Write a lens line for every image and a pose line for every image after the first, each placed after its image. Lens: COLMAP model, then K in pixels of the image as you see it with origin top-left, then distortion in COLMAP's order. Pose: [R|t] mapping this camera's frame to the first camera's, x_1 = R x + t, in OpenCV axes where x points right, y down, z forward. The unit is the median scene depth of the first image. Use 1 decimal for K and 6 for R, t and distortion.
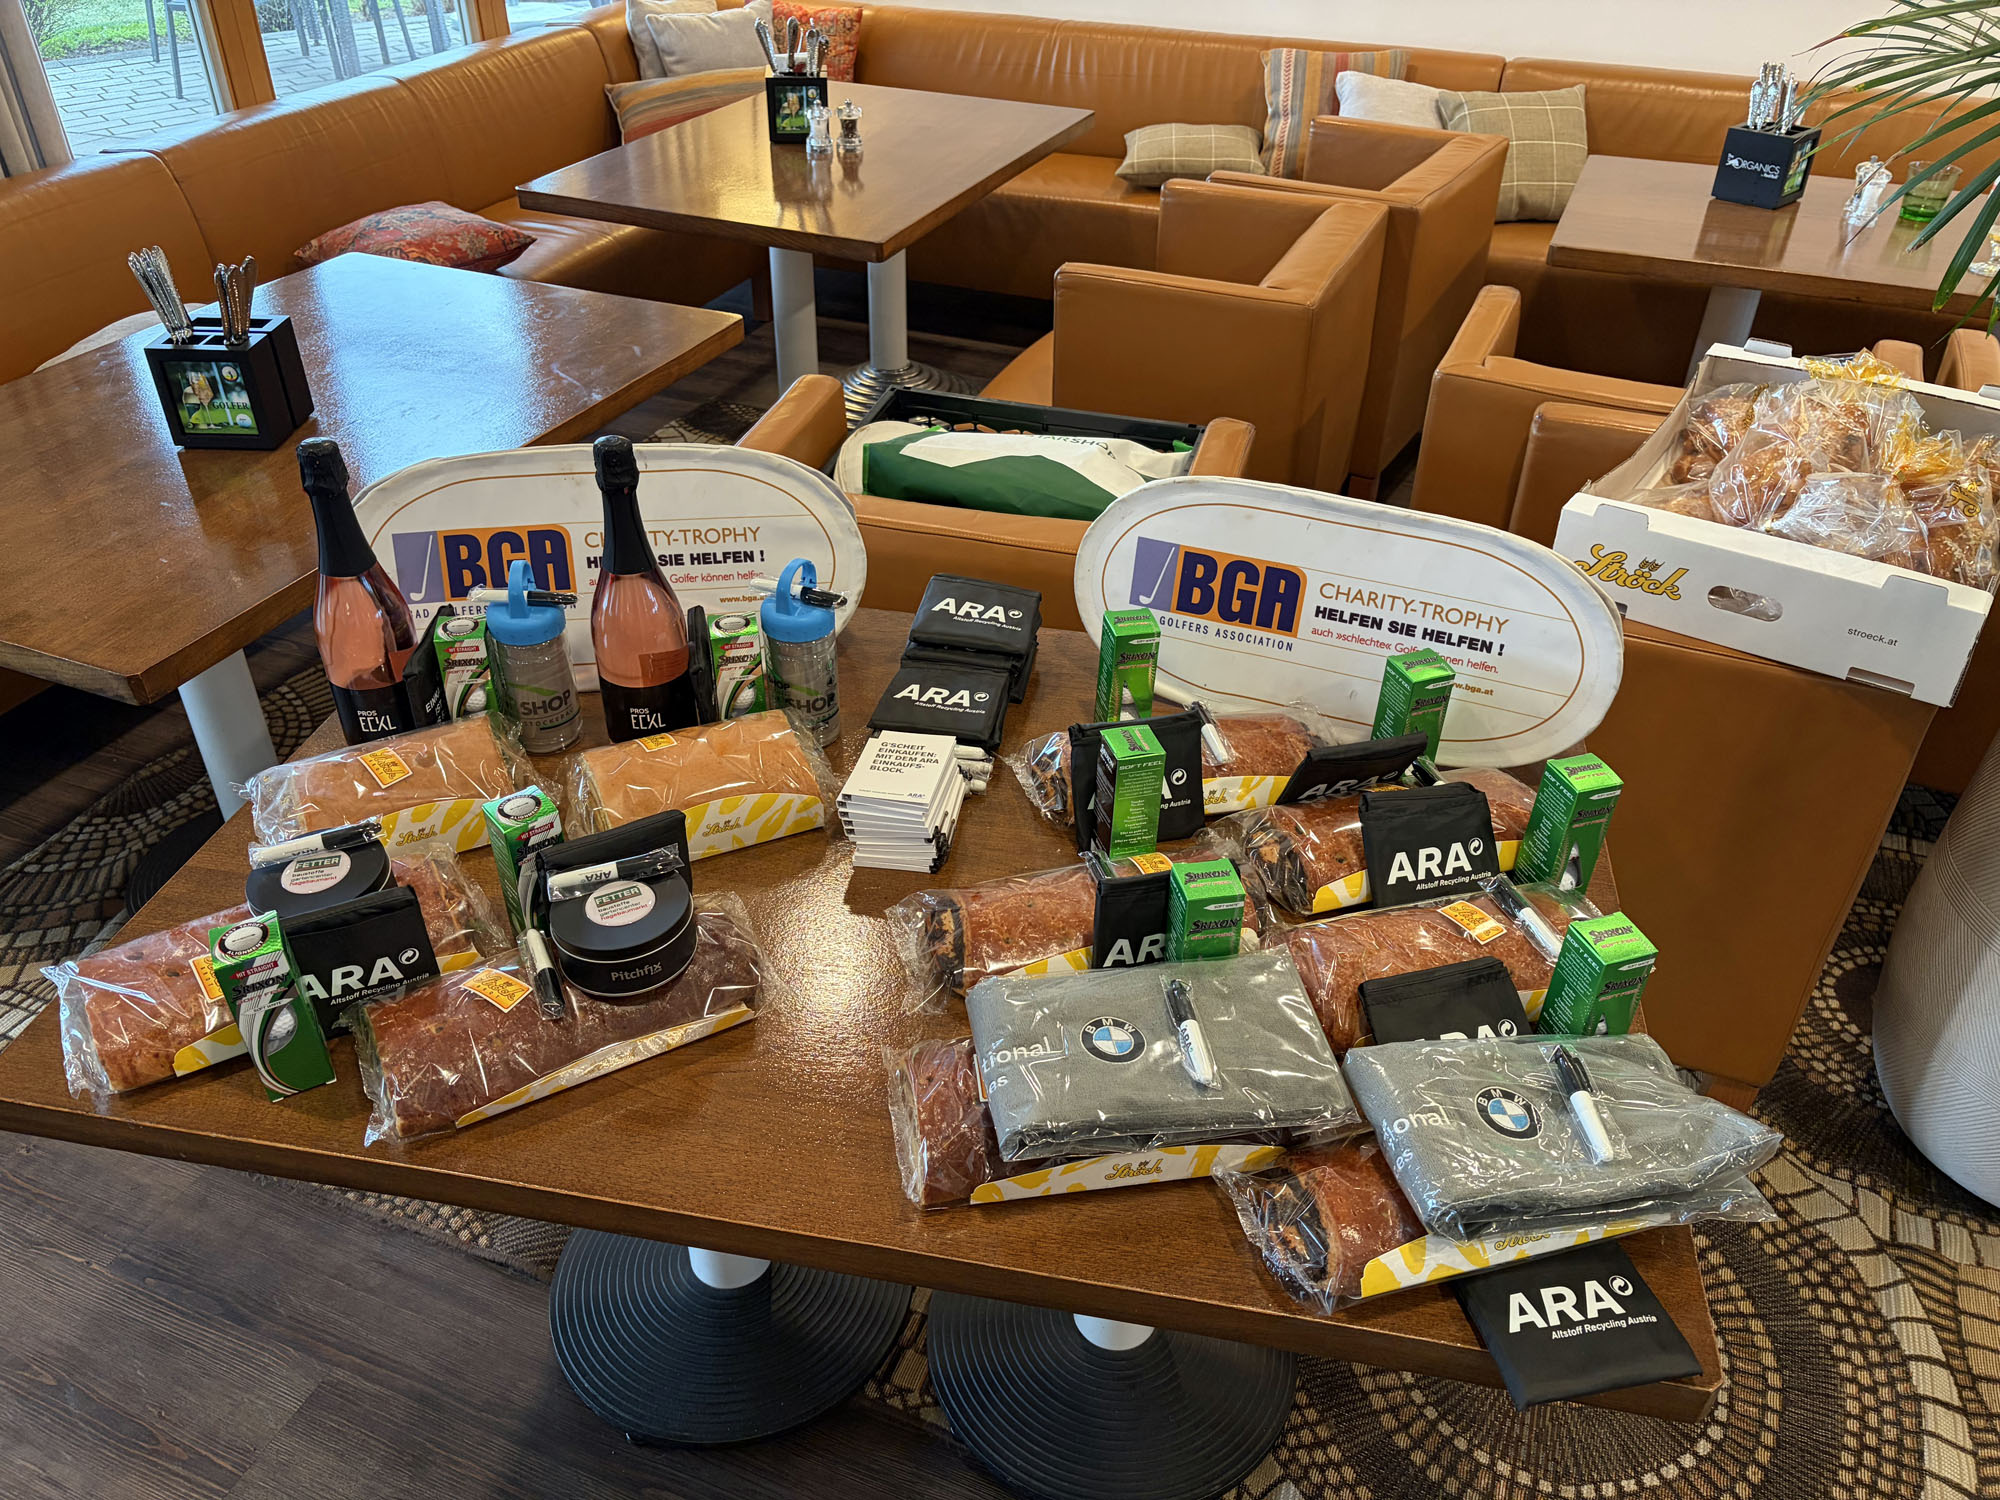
lens RADIAL K [[1484.1, 0, 998.3], [0, 1484.1, 756.5], [0, 0, 1]] dist [0.006944, 0.004862]
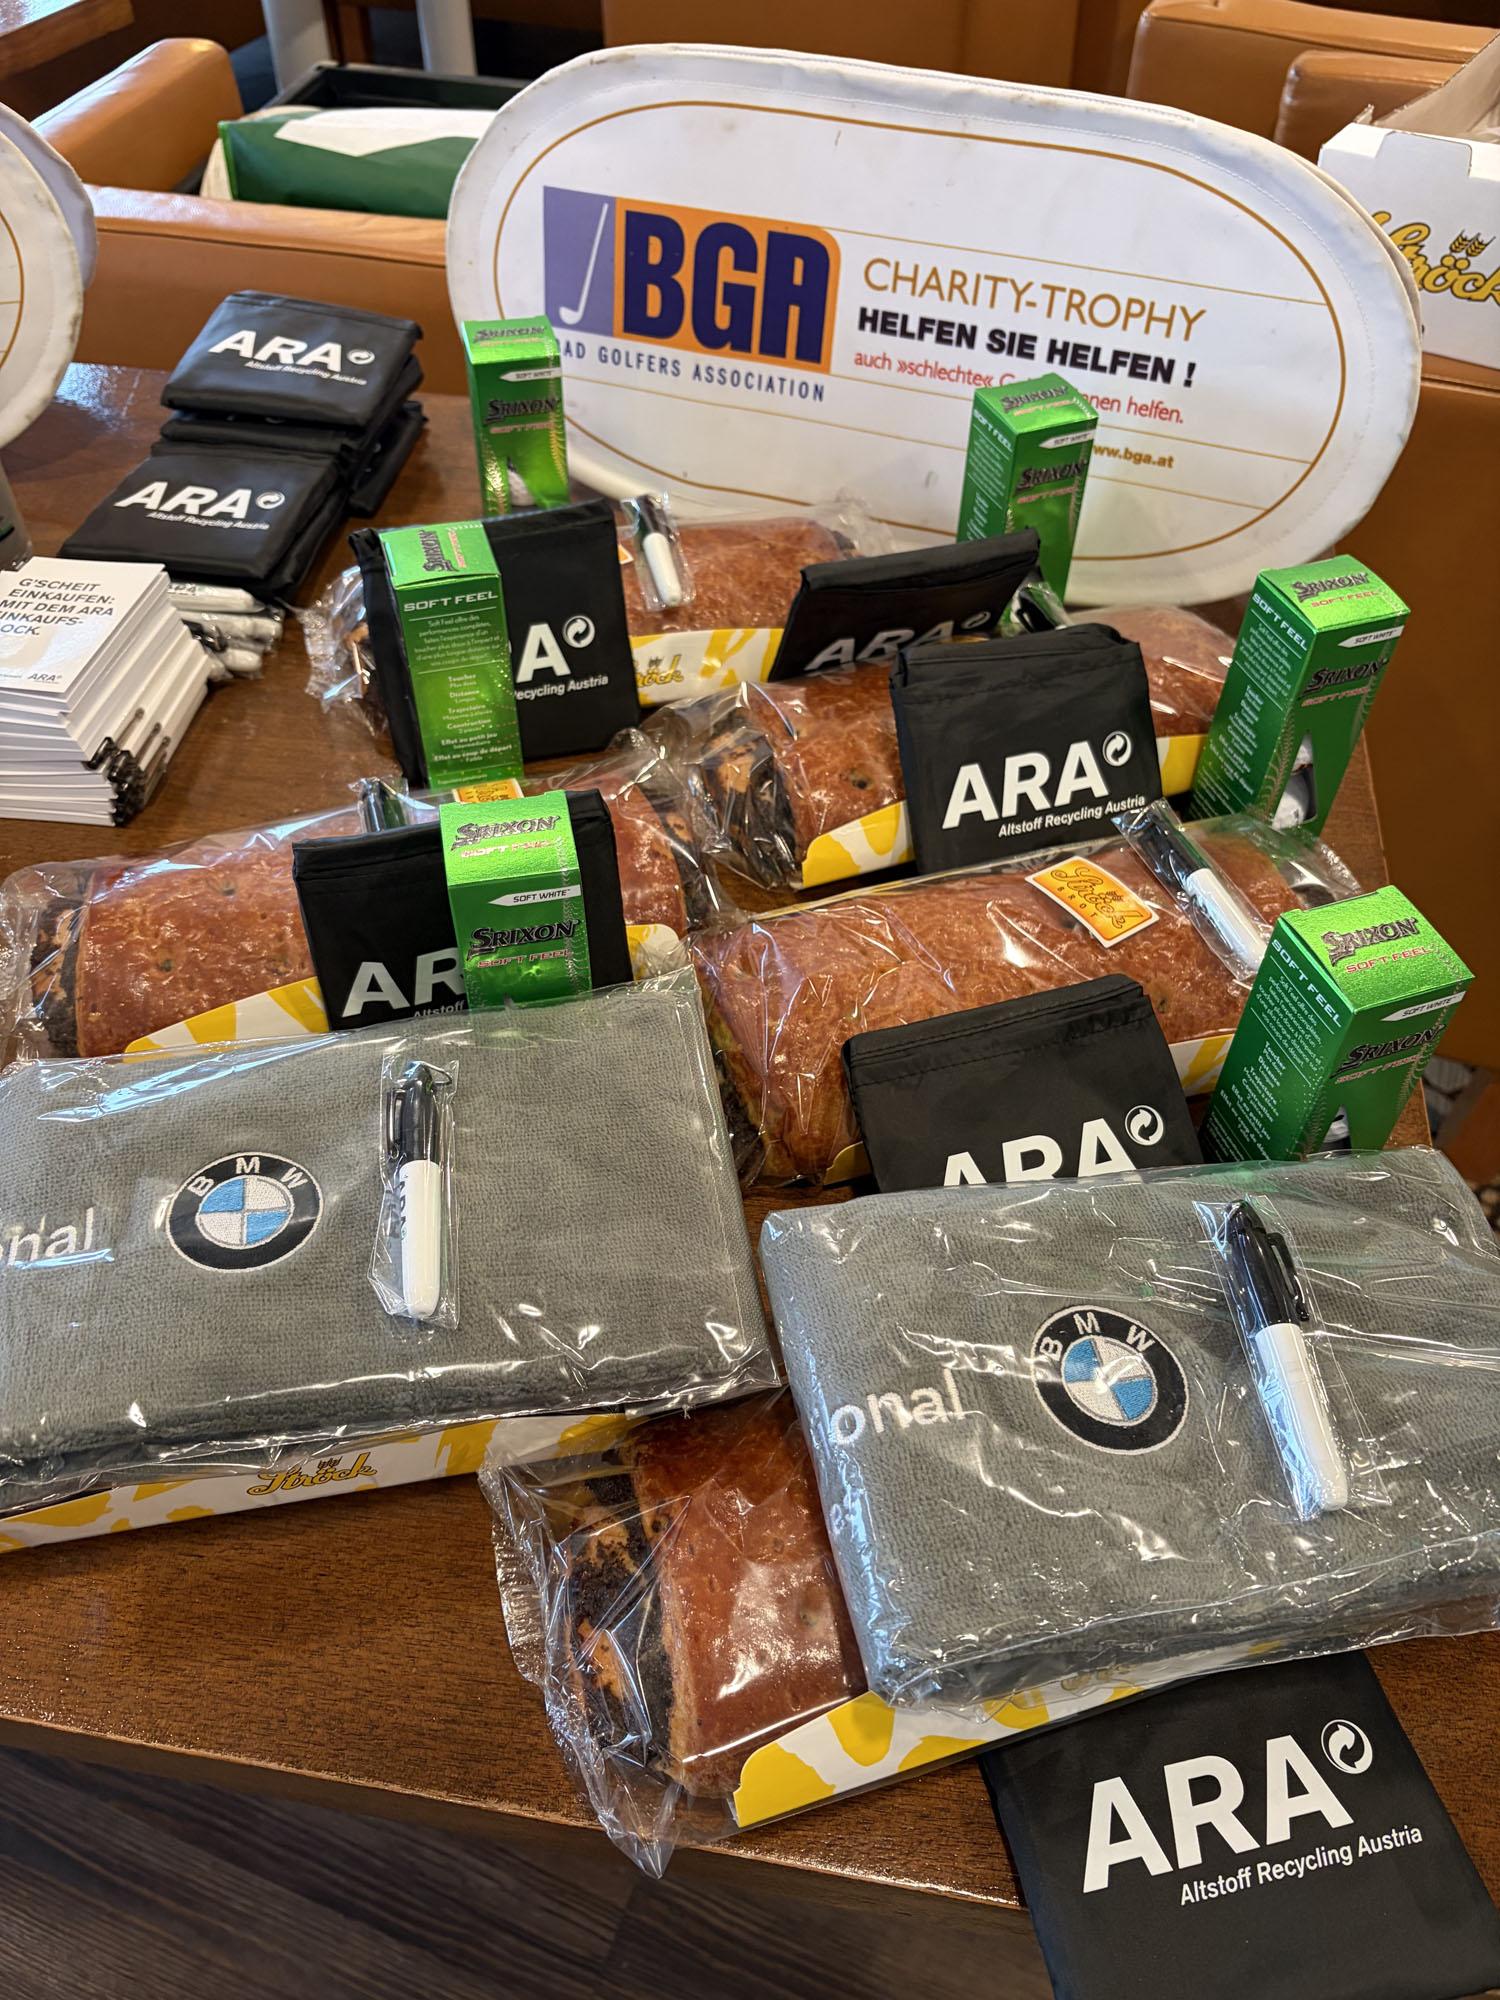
lens RADIAL K [[1526.0, 0, 750.0], [0, 1526.0, 1000.0], [0, 0, 1]] dist [0.048068, -0.065746]
pose [[0.999483, -0.029073, 0.013701, 0.169950], [0.025445, 0.976213, 0.215318, 0.025598], [-0.019635, -0.214858, 0.976448, 0.425518]]
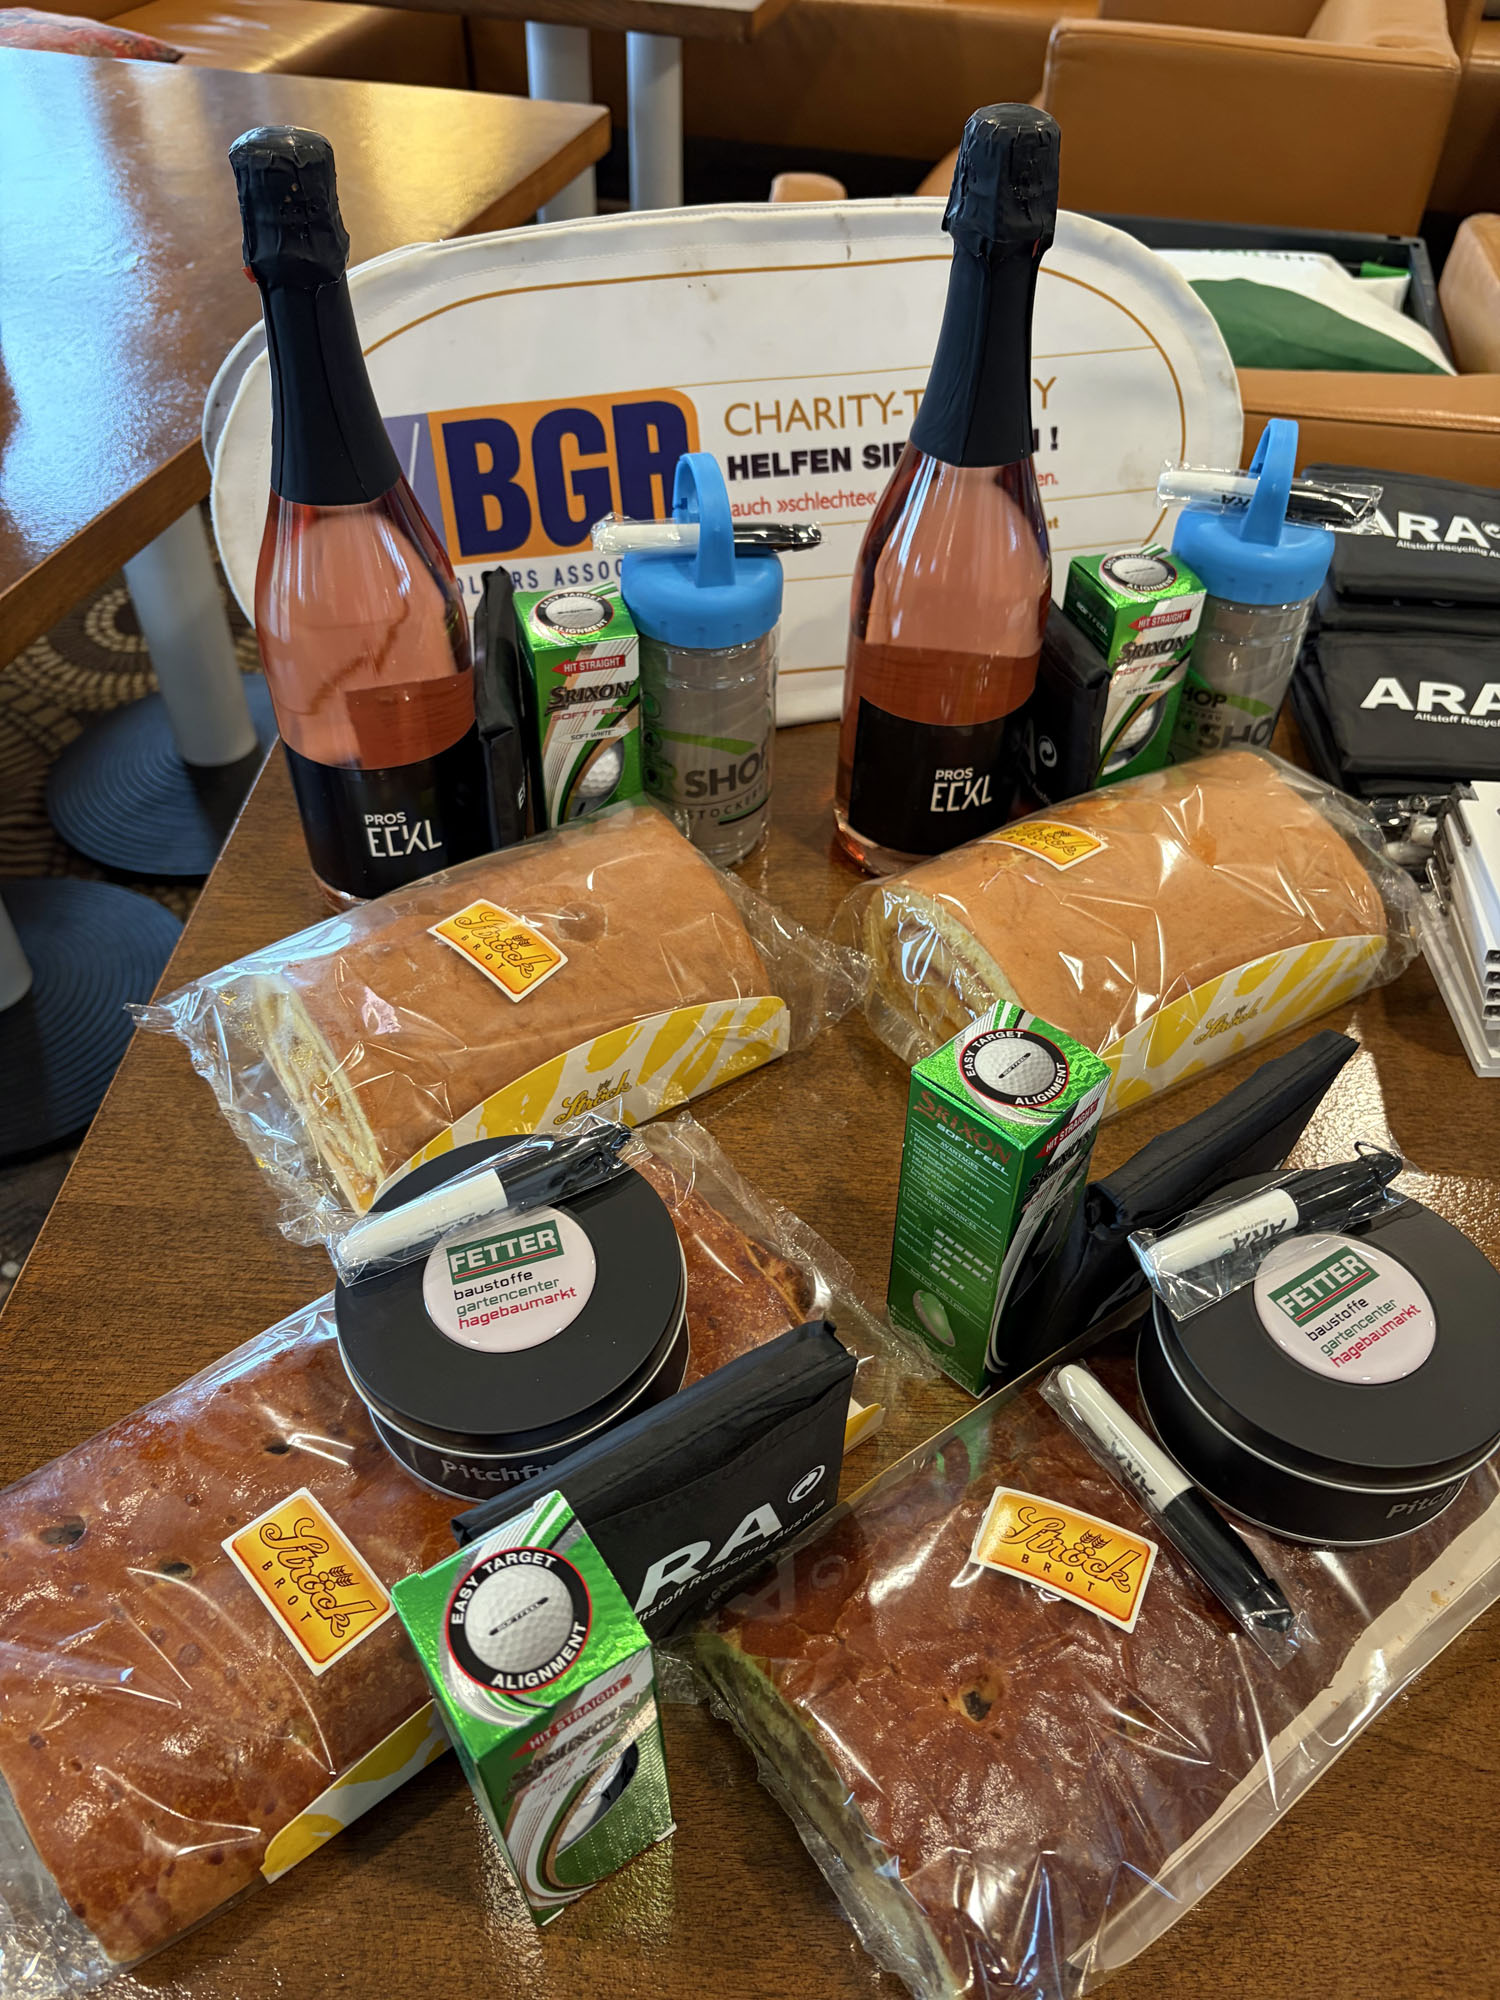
lens RADIAL K [[1529.6, 0, 750.0], [0, 1529.6, 1000.0], [0, 0, 1]] dist [0.041204, -0.058036]
pose [[0.993933, -0.077724, 0.077823, -0.361305], [0.063773, 0.983725, 0.167981, -0.047455], [-0.089613, -0.161998, 0.982714, 0.526240]]
